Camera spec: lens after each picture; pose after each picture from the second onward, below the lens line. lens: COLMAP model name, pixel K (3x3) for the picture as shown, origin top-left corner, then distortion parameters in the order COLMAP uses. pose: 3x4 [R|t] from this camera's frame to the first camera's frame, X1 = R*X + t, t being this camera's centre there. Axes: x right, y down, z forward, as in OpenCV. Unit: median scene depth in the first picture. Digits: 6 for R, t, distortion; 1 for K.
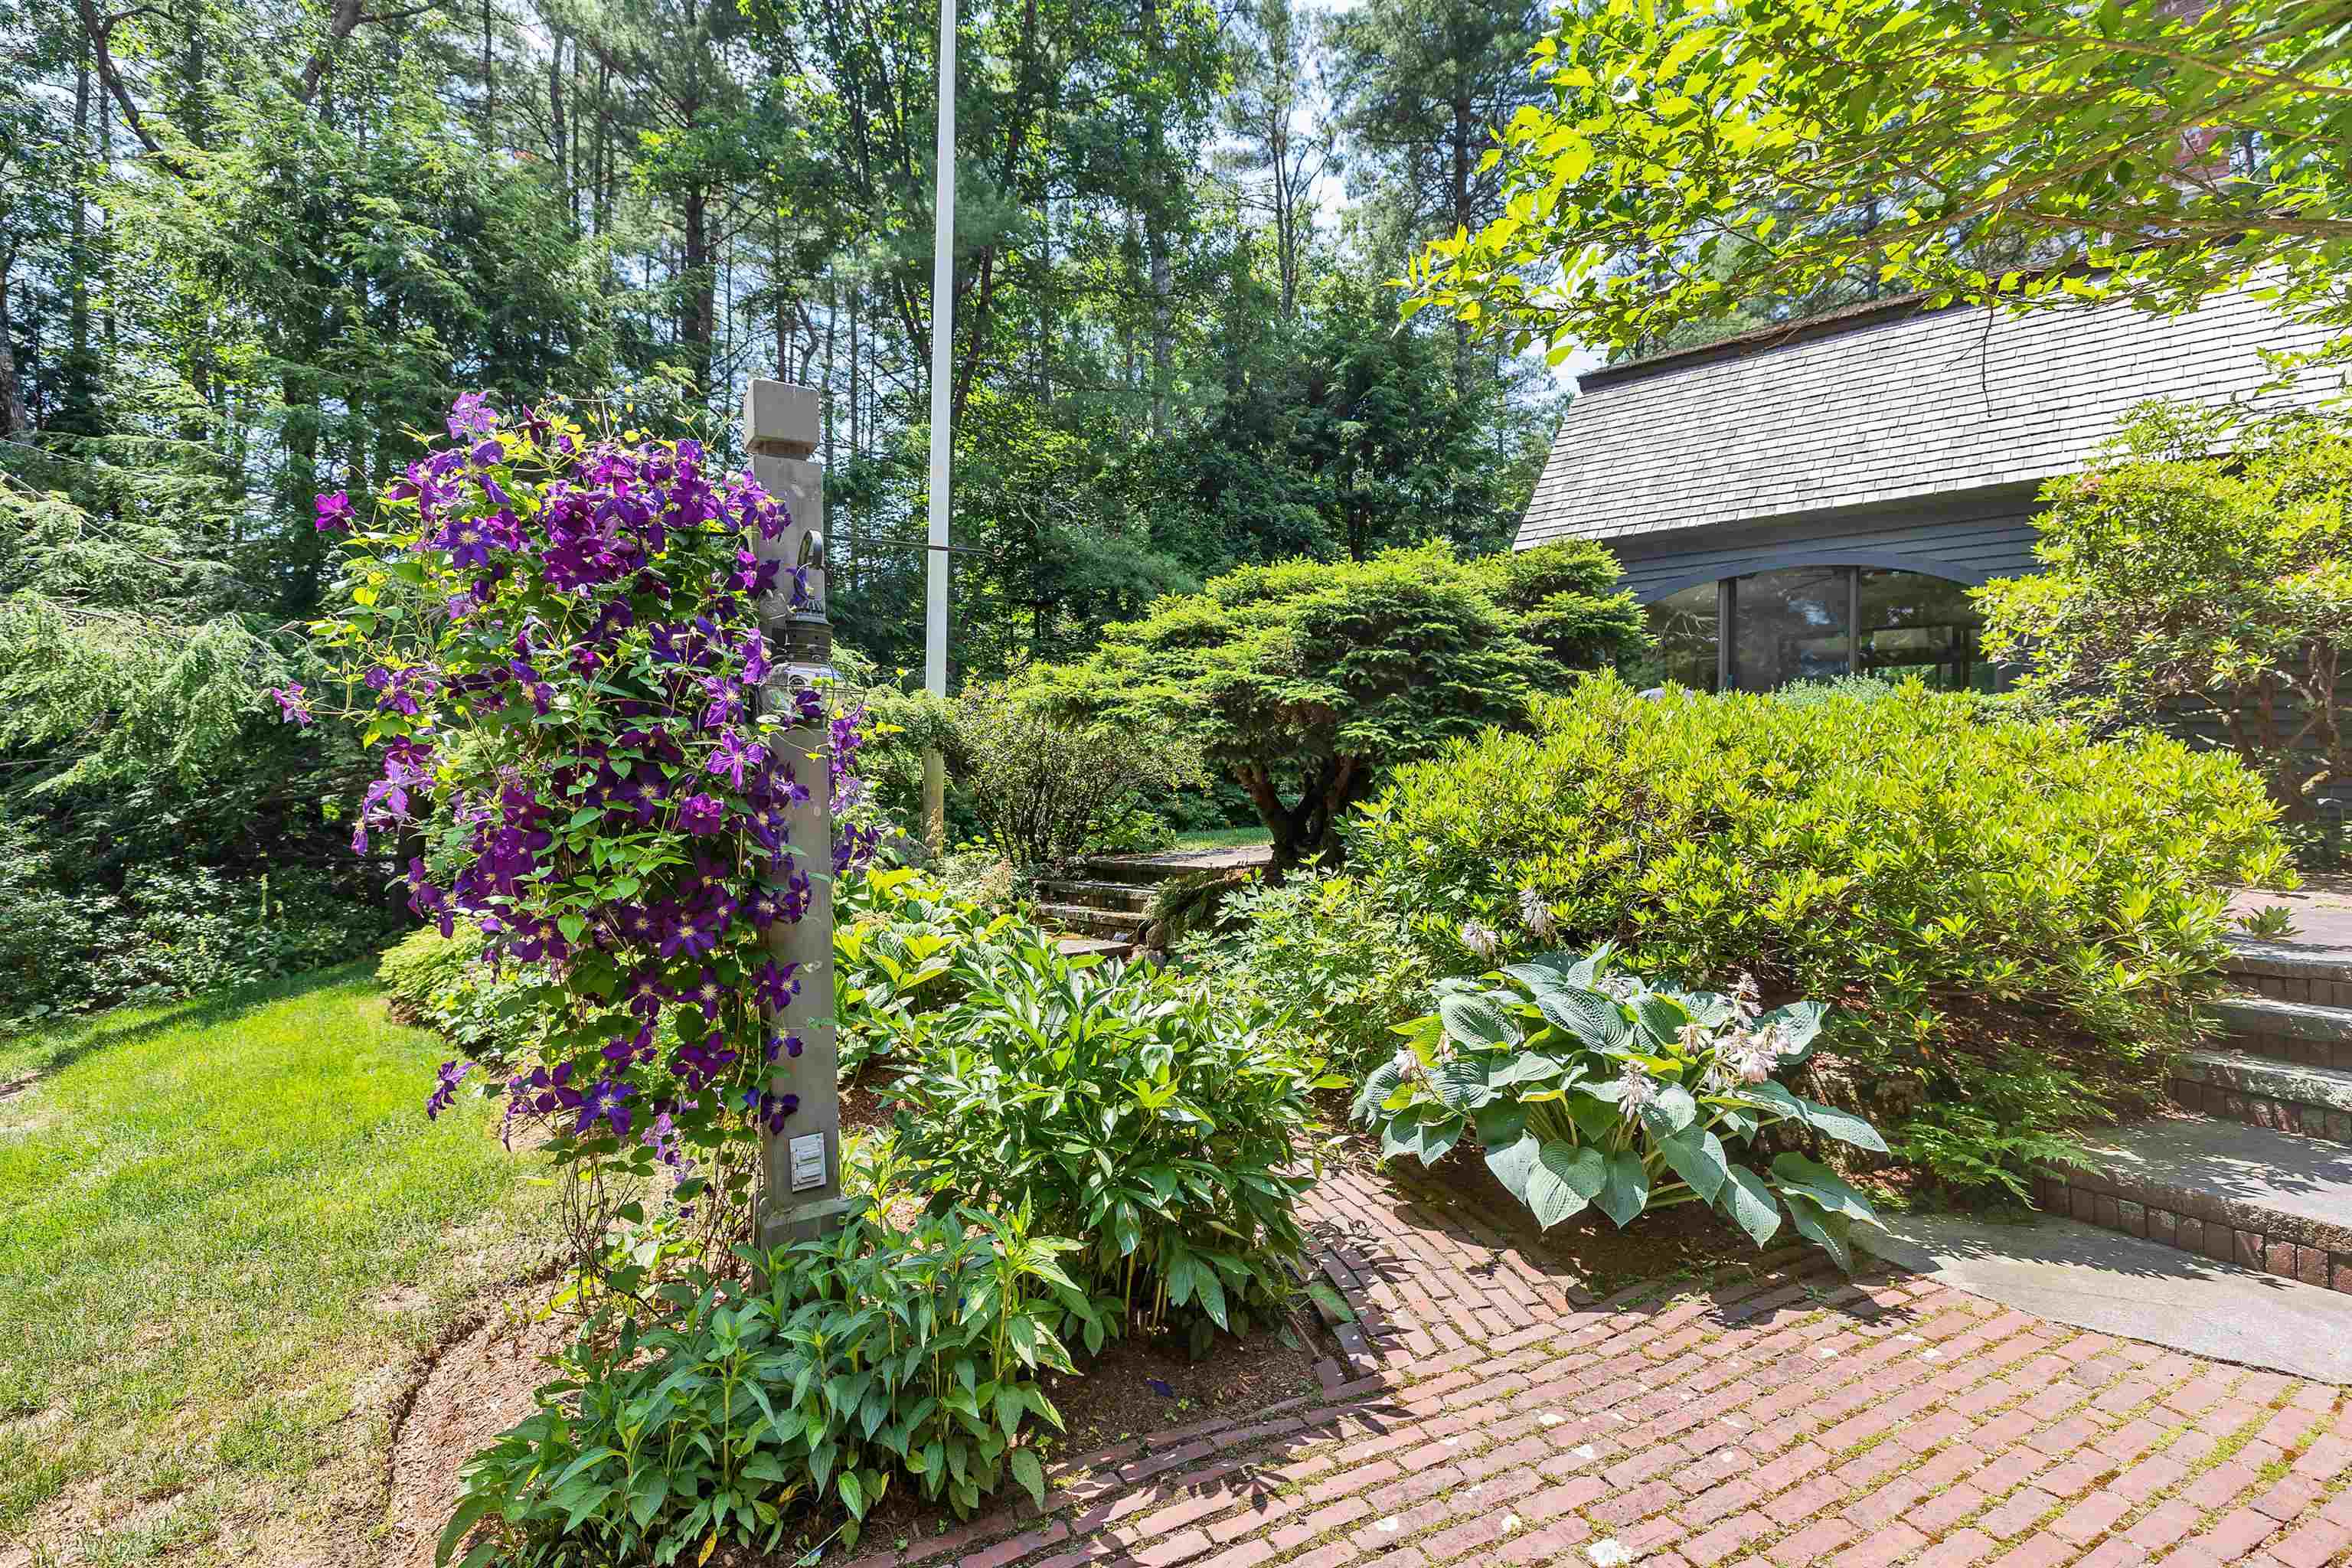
lens RADIAL K [[1064.7, 0, 1179.6], [0, 1064.7, 776.5], [0, 0, 1]] dist [0.004588, 0.000233]
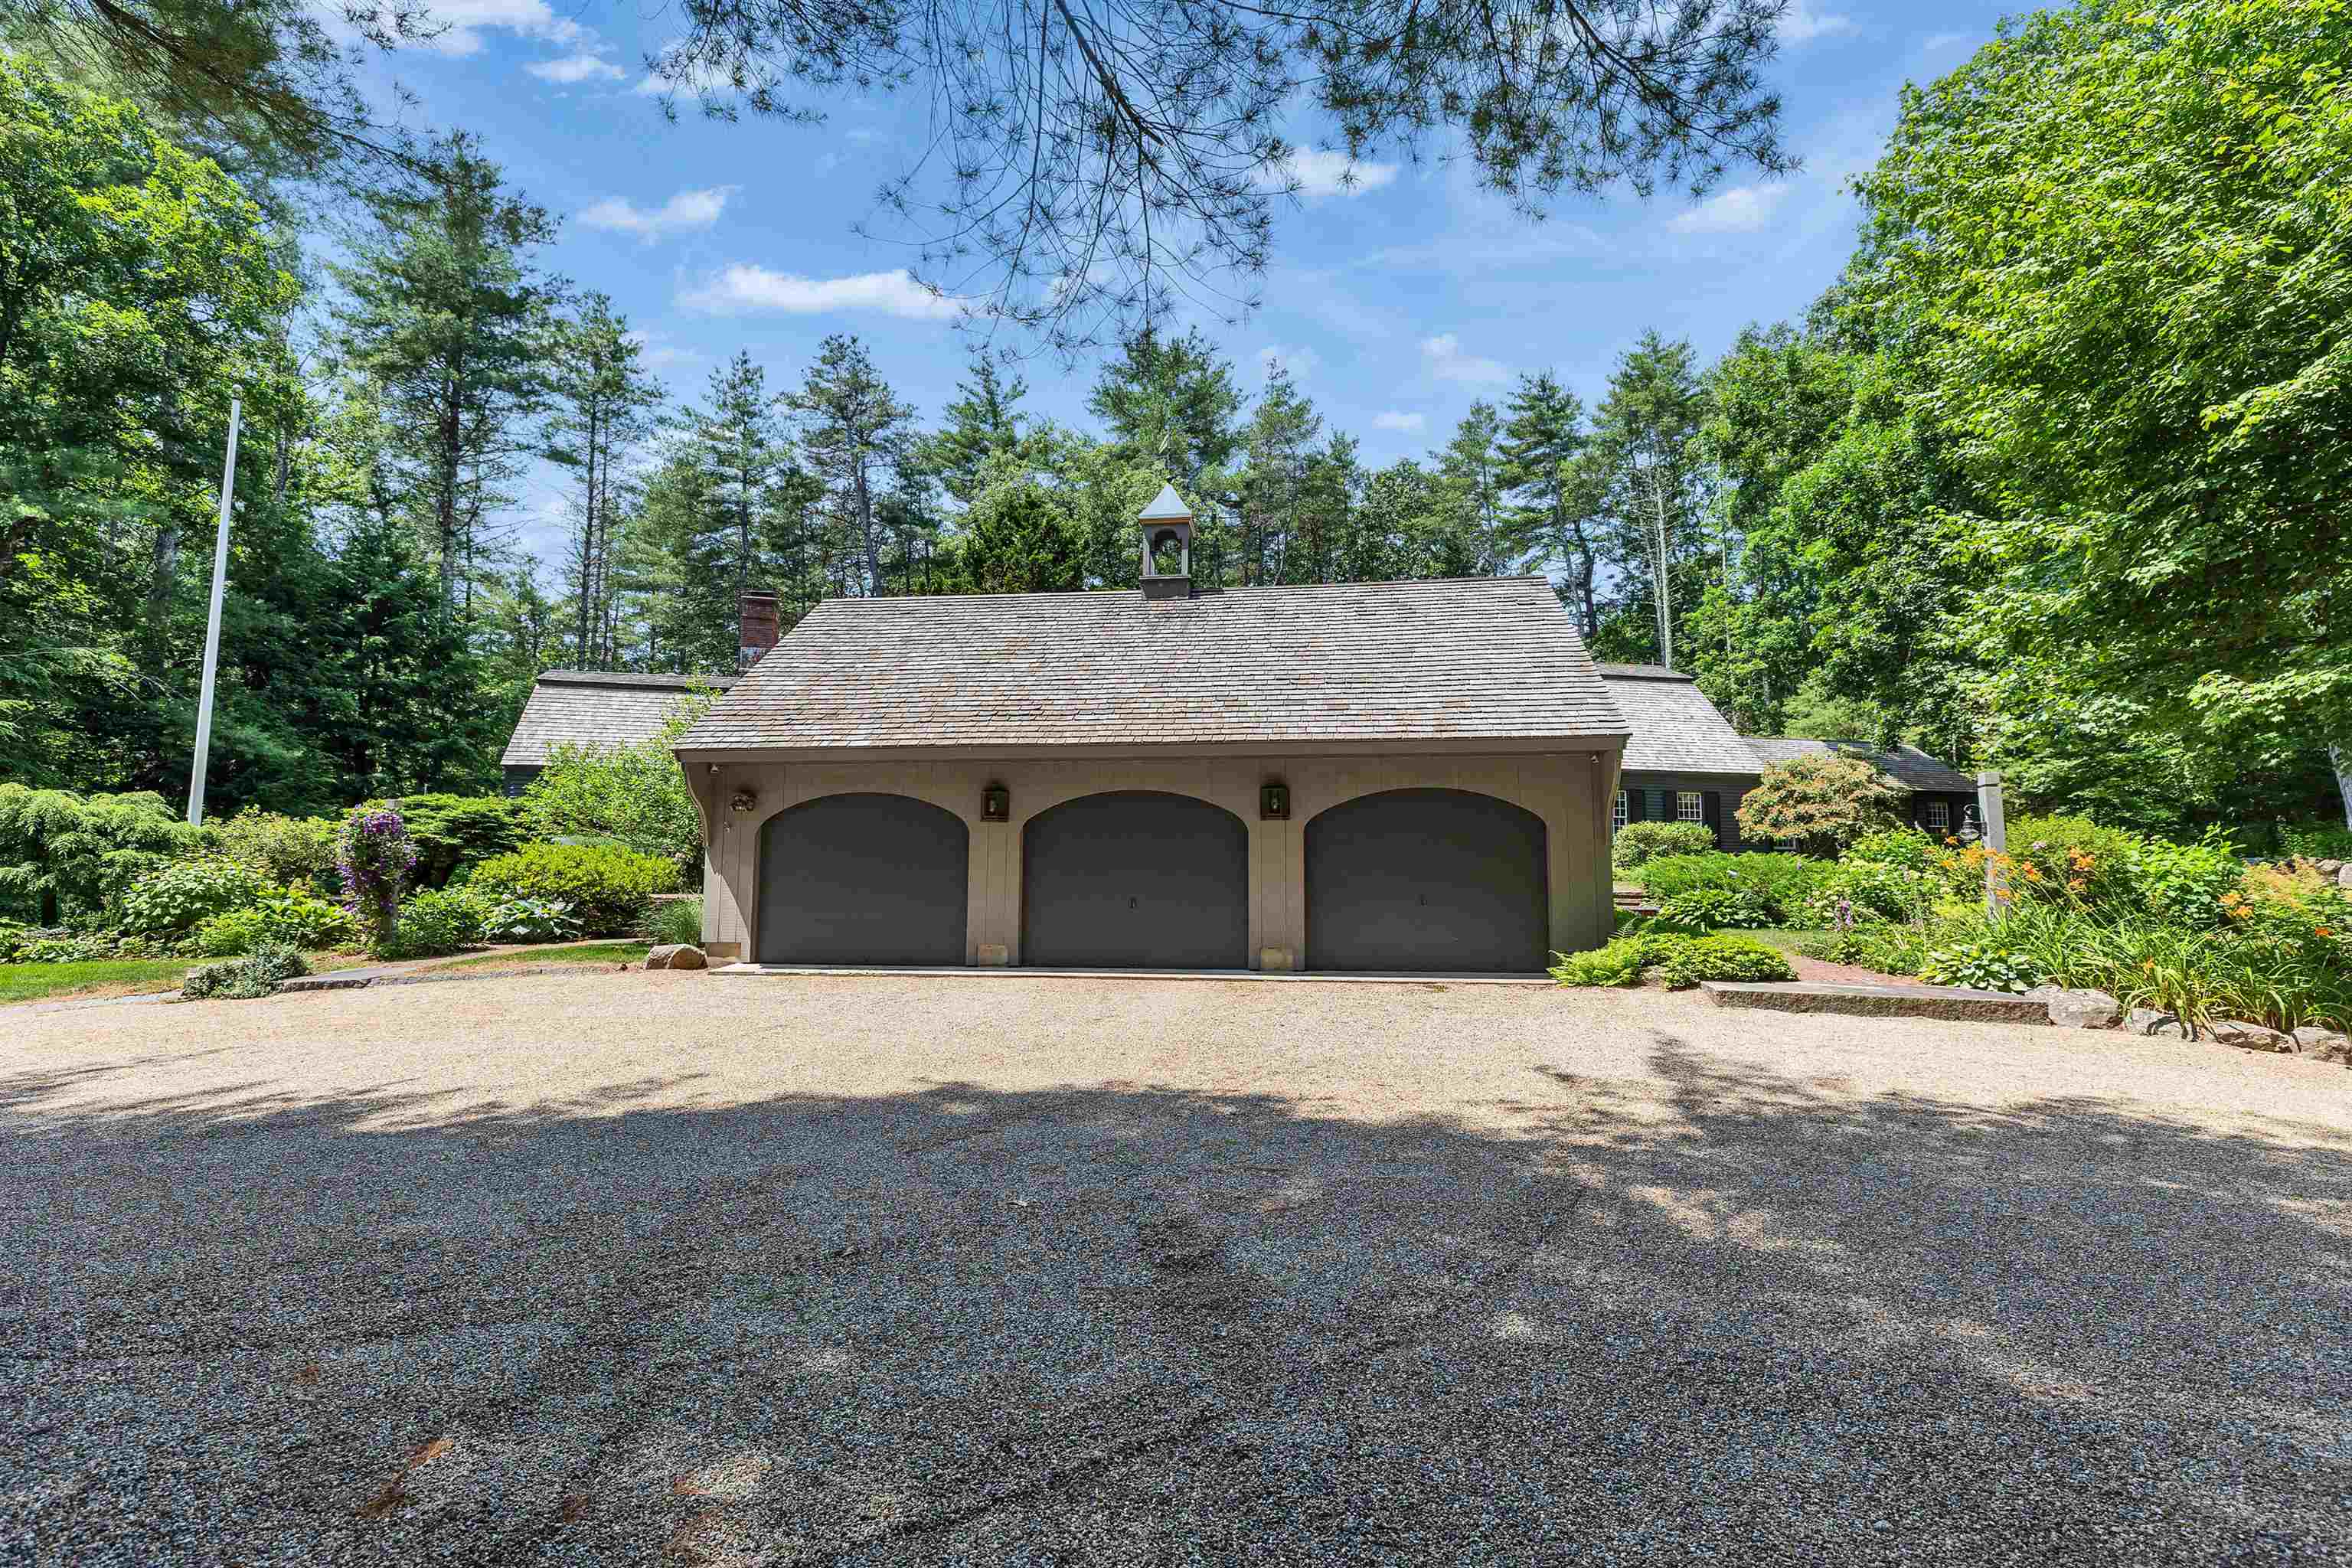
lens RADIAL K [[1064.7, 0, 1185.4], [0, 1064.7, 793.2], [0, 0, 1]] dist [0.004588, 0.000233]
pose [[0.612741, 0.064312, 0.787663, -1.396840], [-0.002424, 0.996832, -0.079505, 0.049223], [-0.790280, 0.046806, 0.610956, -3.679232]]
